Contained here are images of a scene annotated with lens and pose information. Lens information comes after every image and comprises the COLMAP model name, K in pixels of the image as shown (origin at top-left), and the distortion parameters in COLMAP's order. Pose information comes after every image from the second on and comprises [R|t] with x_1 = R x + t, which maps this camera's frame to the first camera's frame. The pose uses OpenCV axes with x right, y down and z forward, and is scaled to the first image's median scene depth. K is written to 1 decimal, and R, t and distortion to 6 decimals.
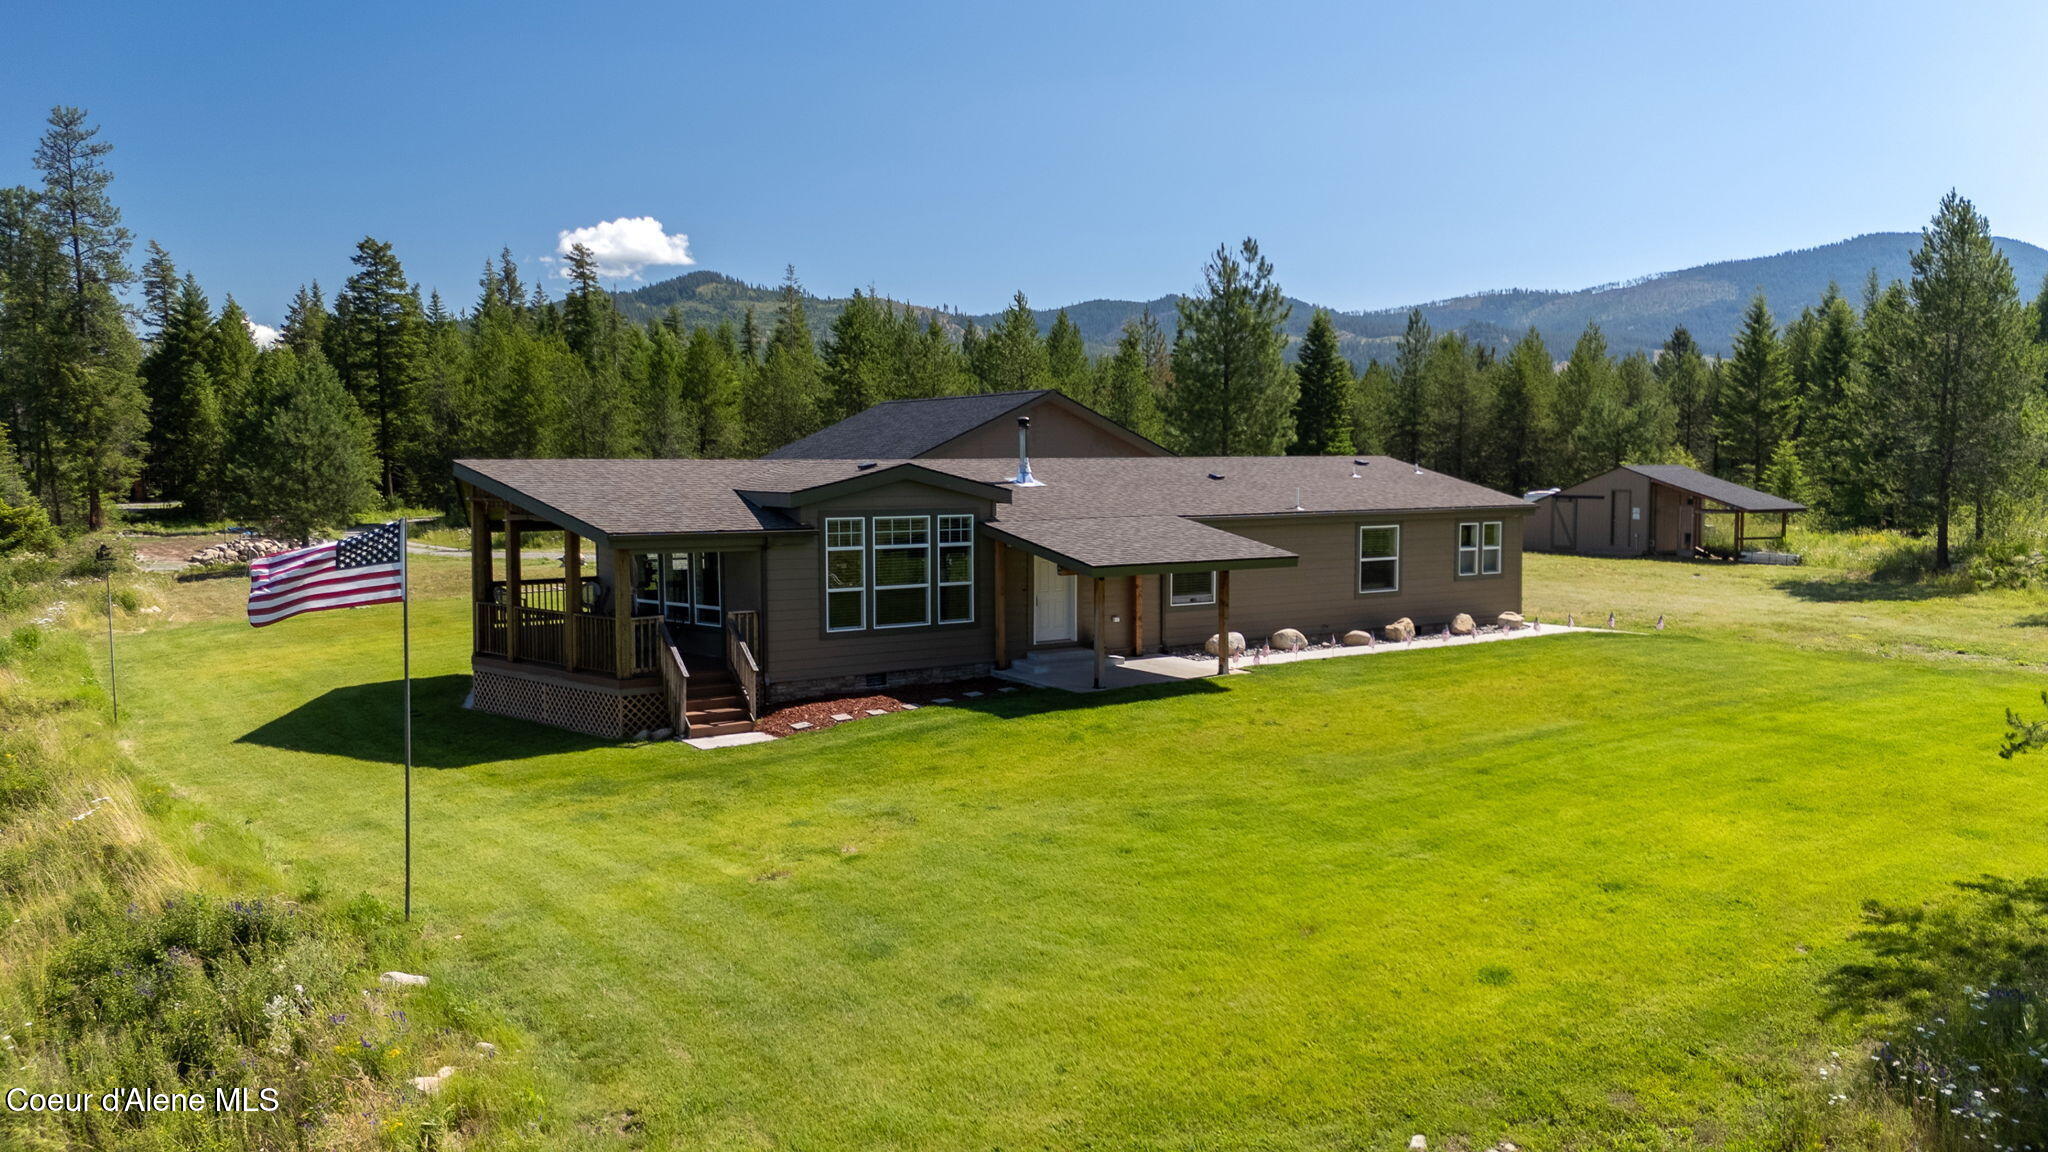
lens RADIAL K [[1498.6, 0, 1004.3], [0, 1498.6, 581.8], [0, 0, 1]] dist [0.103263, -0.126783]
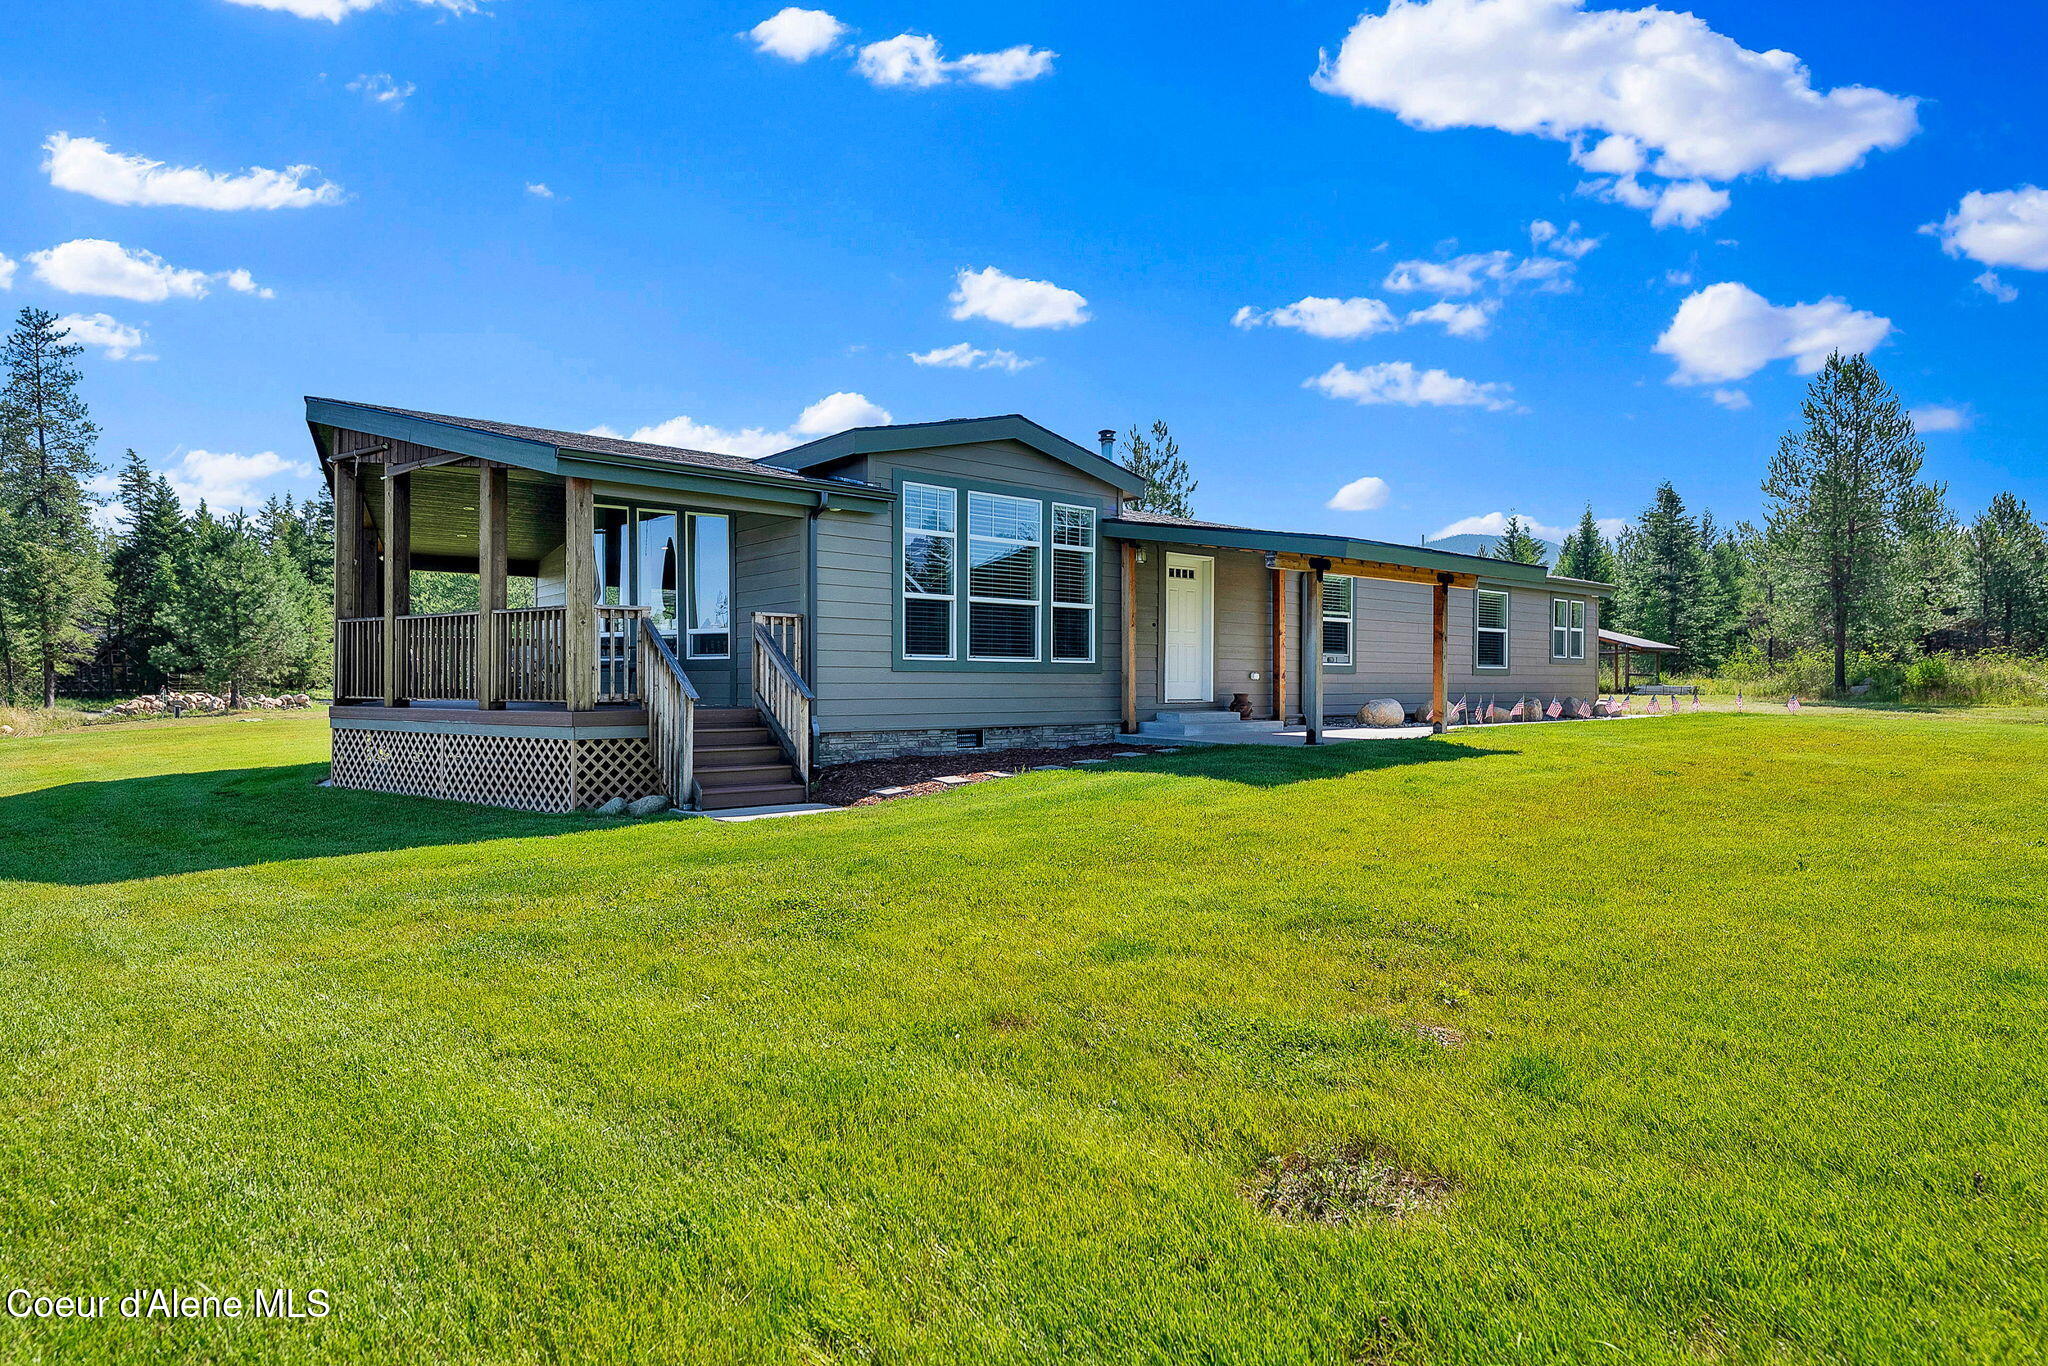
lens RADIAL K [[1129.5, 0, 1018.3], [0, 1129.5, 716.4], [0, 0, 1]] dist [-0.003748, -0.001310]
pose [[0.990389, 0.002741, 0.138285, -0.116403], [0.004653, 0.998577, -0.053120, 0.071689], [-0.138234, 0.053253, 0.988967, 0.439697]]
